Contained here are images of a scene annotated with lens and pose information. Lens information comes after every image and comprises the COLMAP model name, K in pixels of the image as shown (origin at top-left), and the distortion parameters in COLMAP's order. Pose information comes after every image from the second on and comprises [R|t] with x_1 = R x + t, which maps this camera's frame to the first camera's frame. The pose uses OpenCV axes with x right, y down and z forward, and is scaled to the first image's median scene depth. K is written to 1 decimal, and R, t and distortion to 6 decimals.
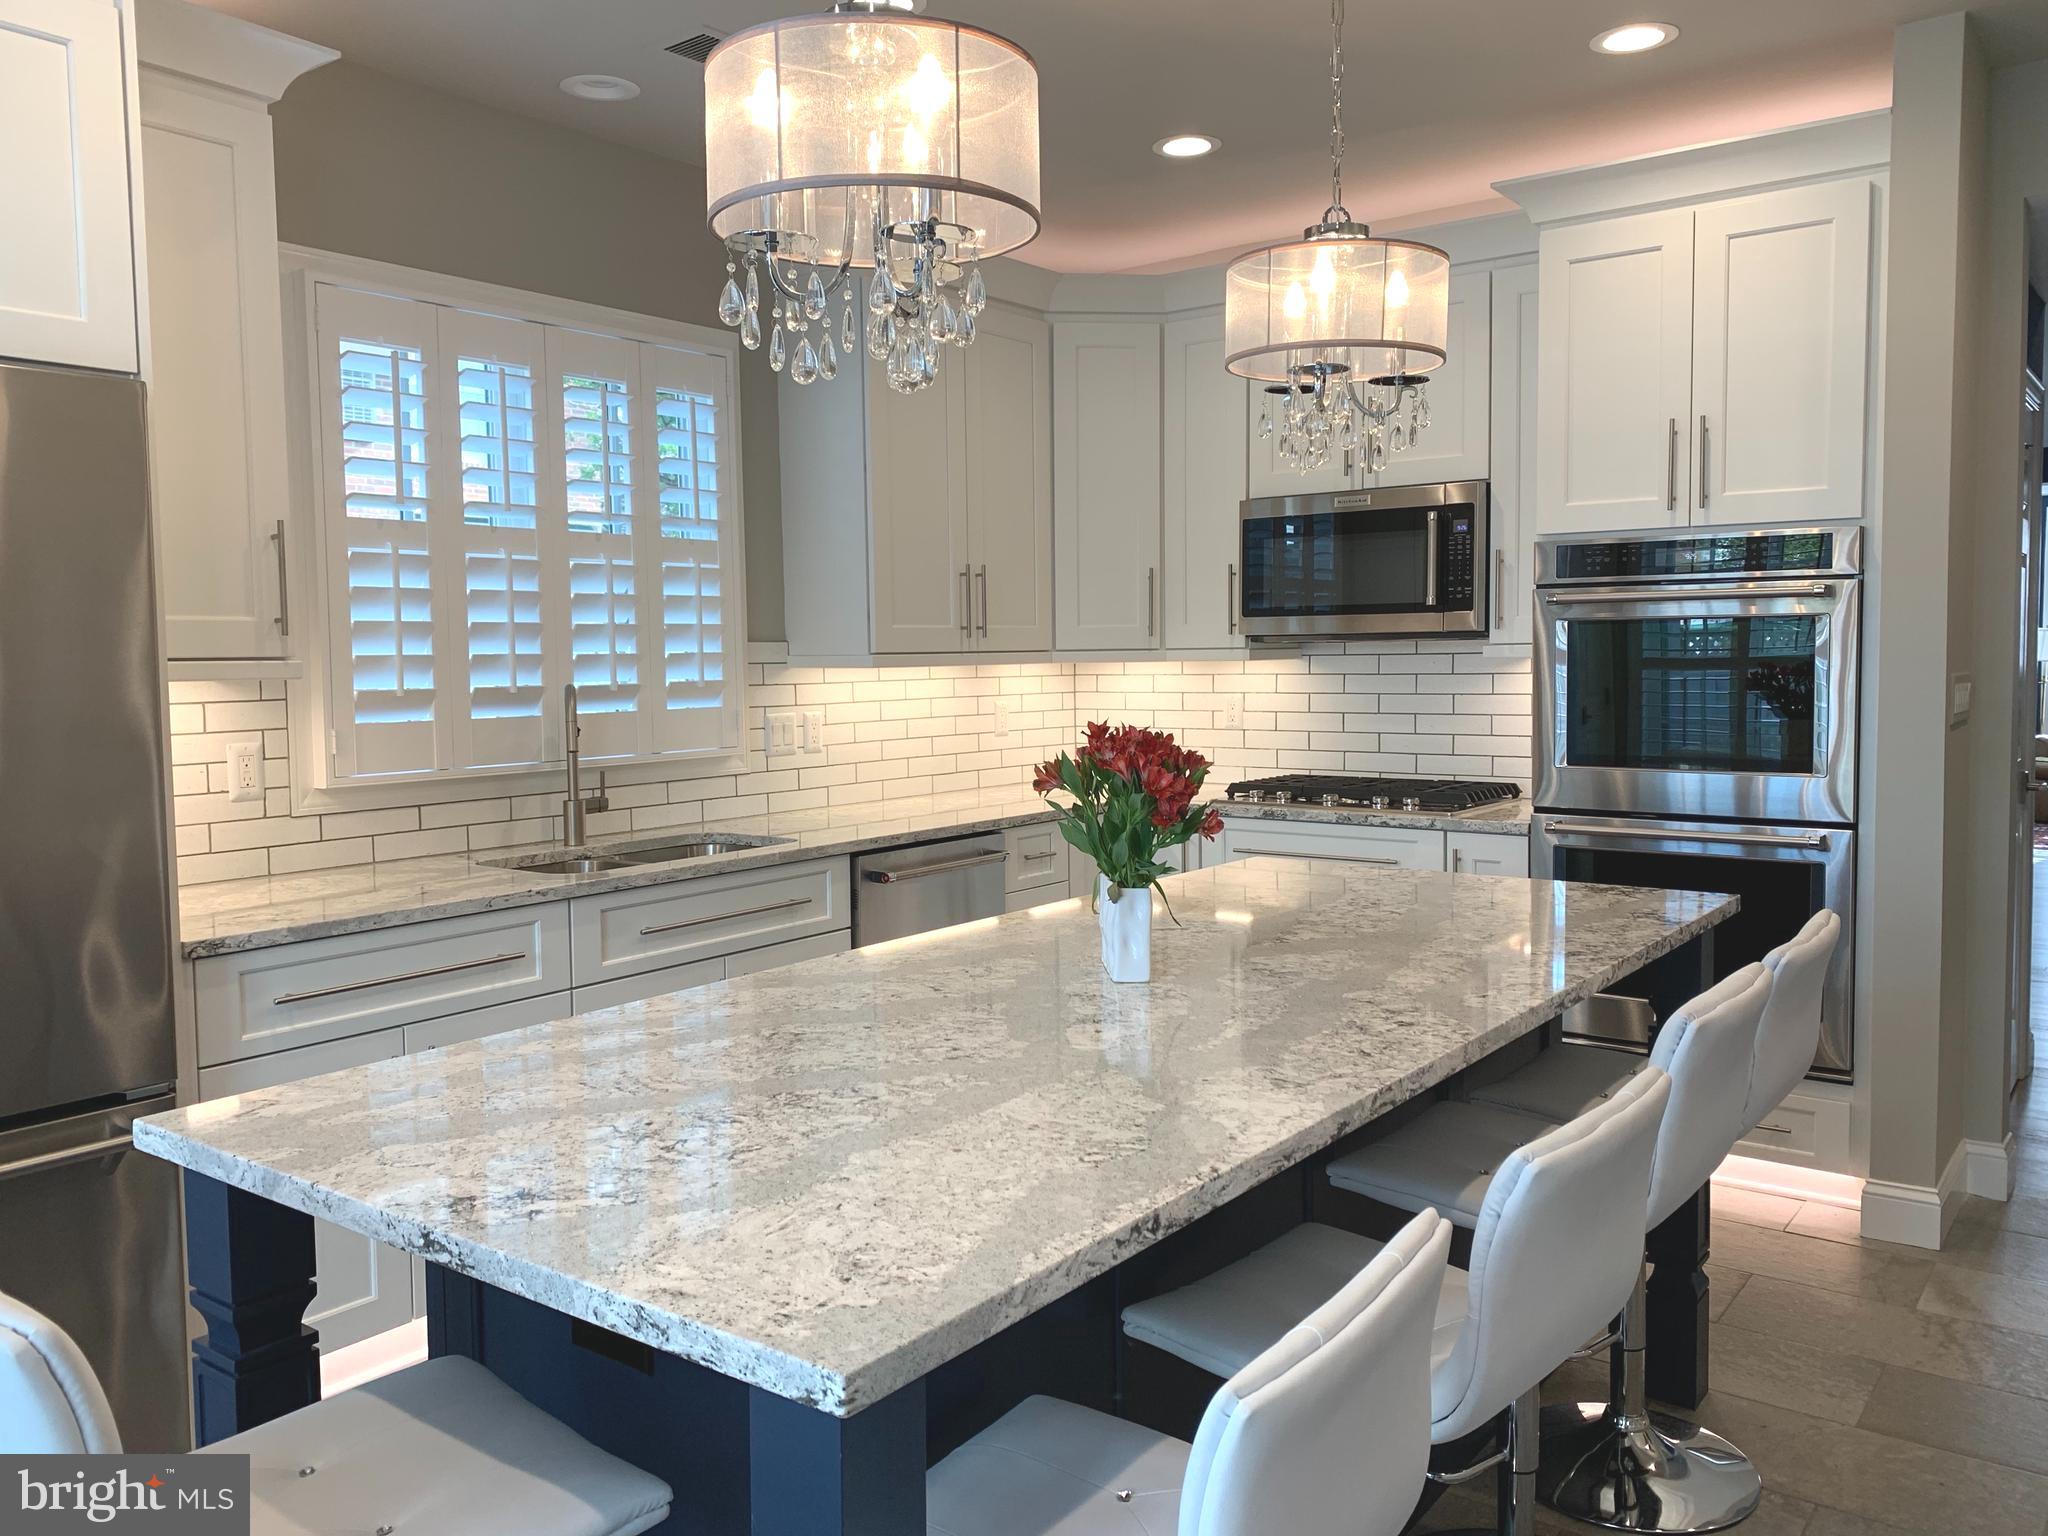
lens RADIAL K [[1564.2, 0, 1024.0], [0, 1564.2, 768.0], [0, 0, 1]] dist [0.074948, -0.073907]
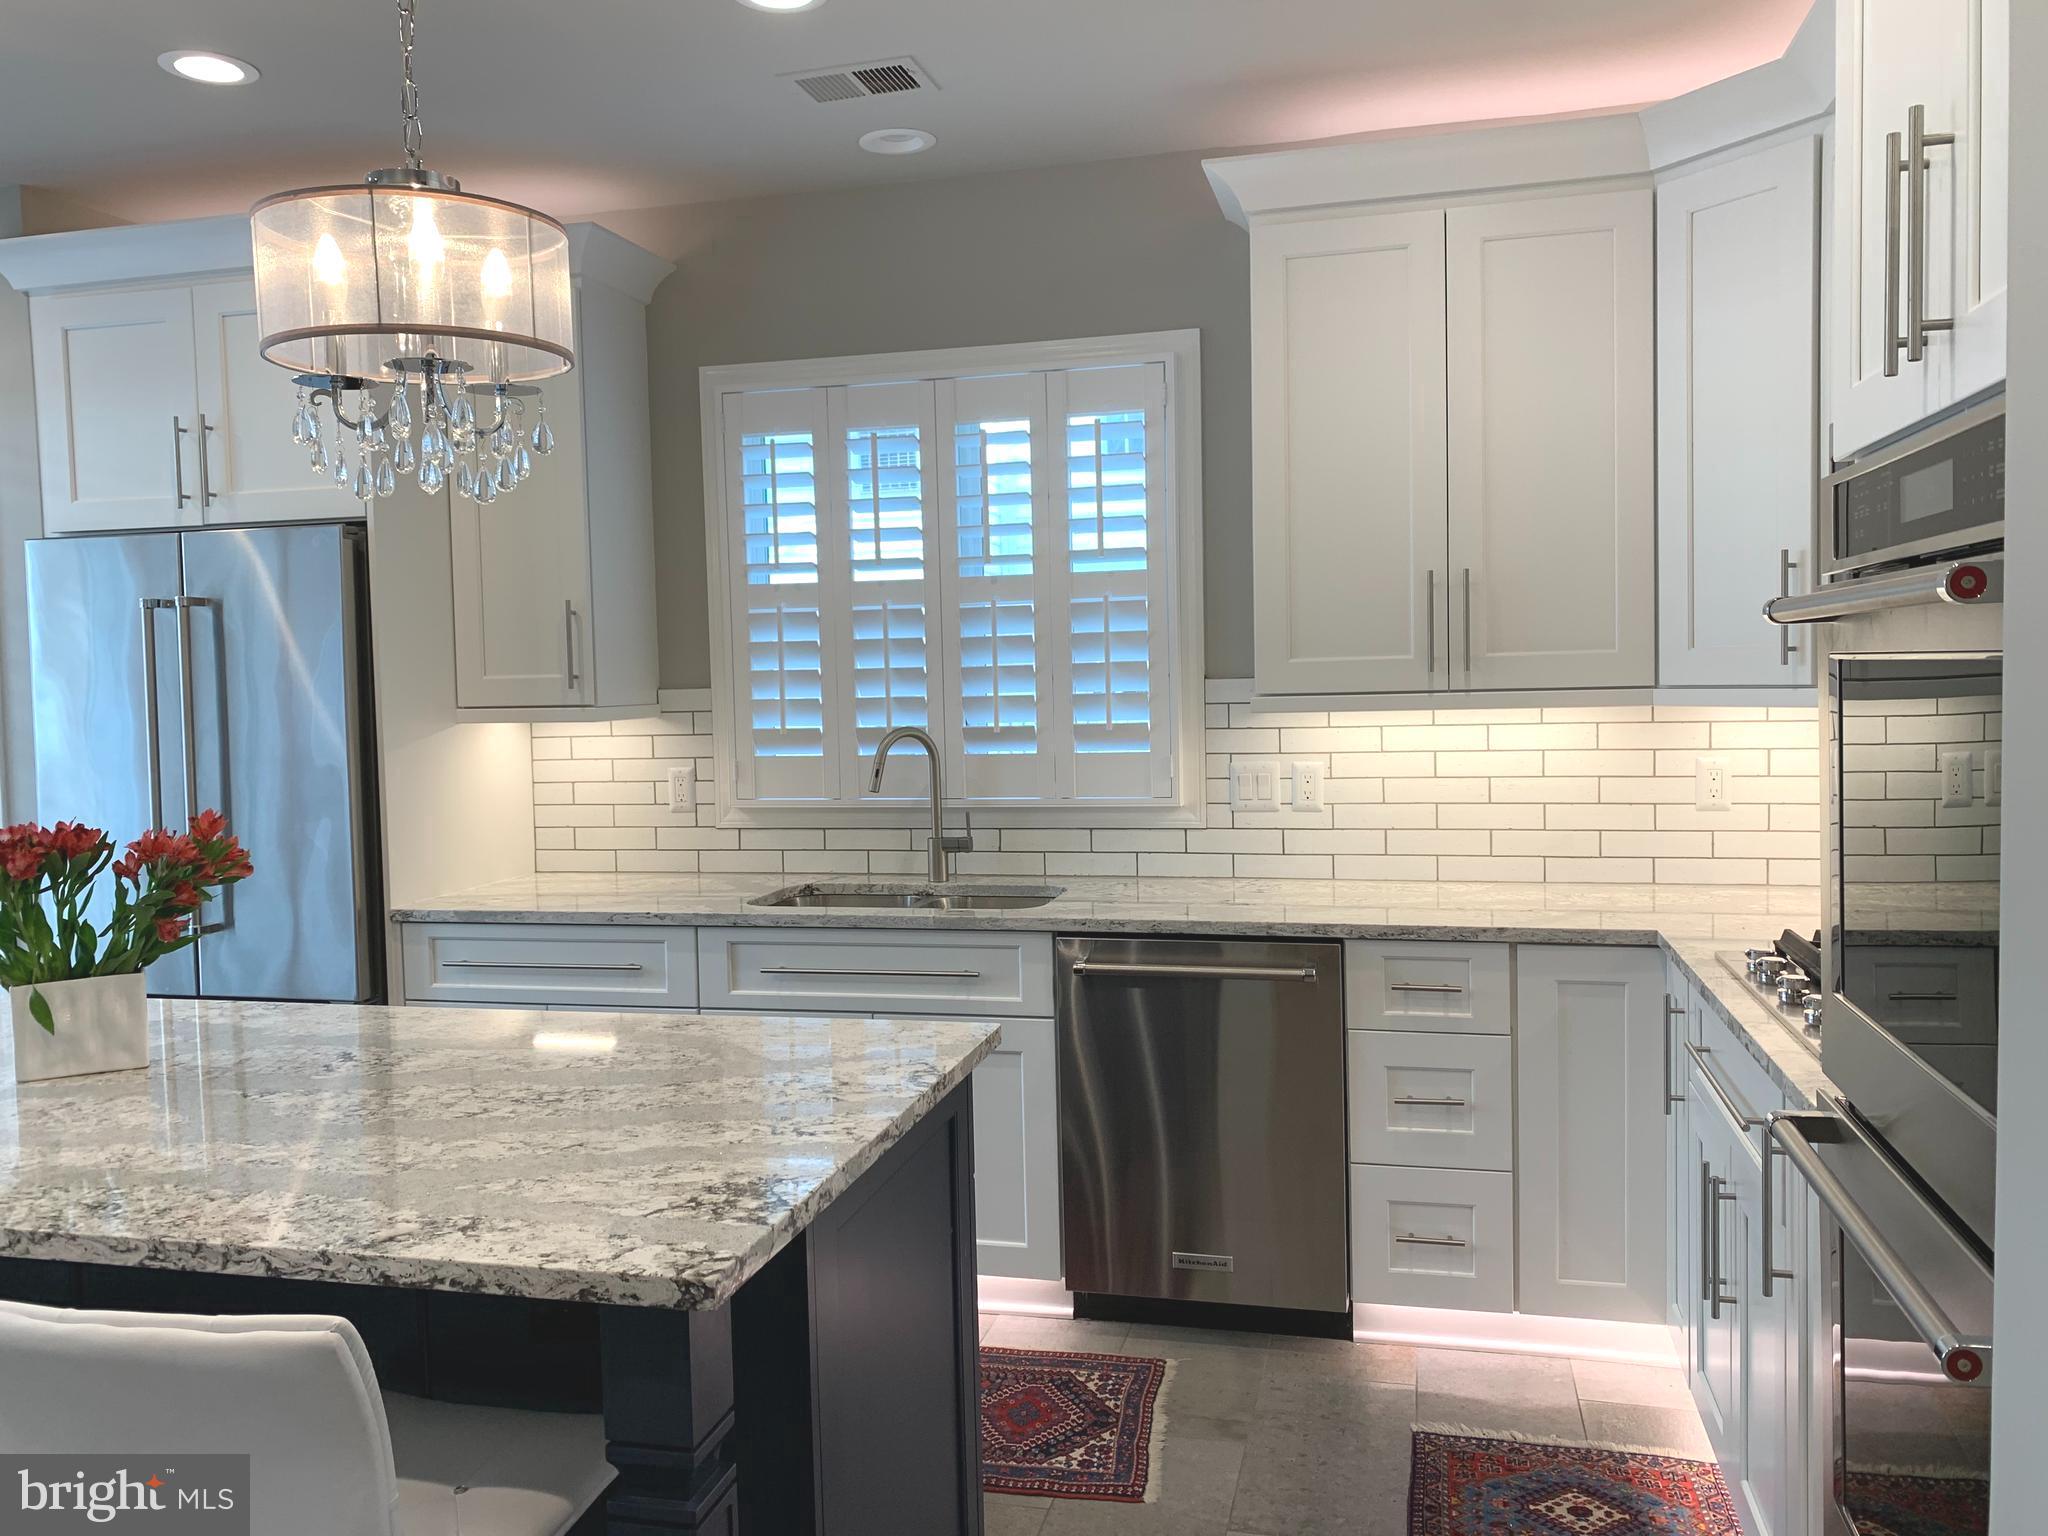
lens RADIAL K [[1564.2, 0, 1024.0], [0, 1564.2, 768.0], [0, 0, 1]] dist [0.074948, -0.073907]
pose [[0.395586, 0.064492, -0.916162, 0.670011], [-0.049839, 0.997569, 0.048703, -0.077630], [0.917076, 0.026394, 0.397839, 0.631535]]
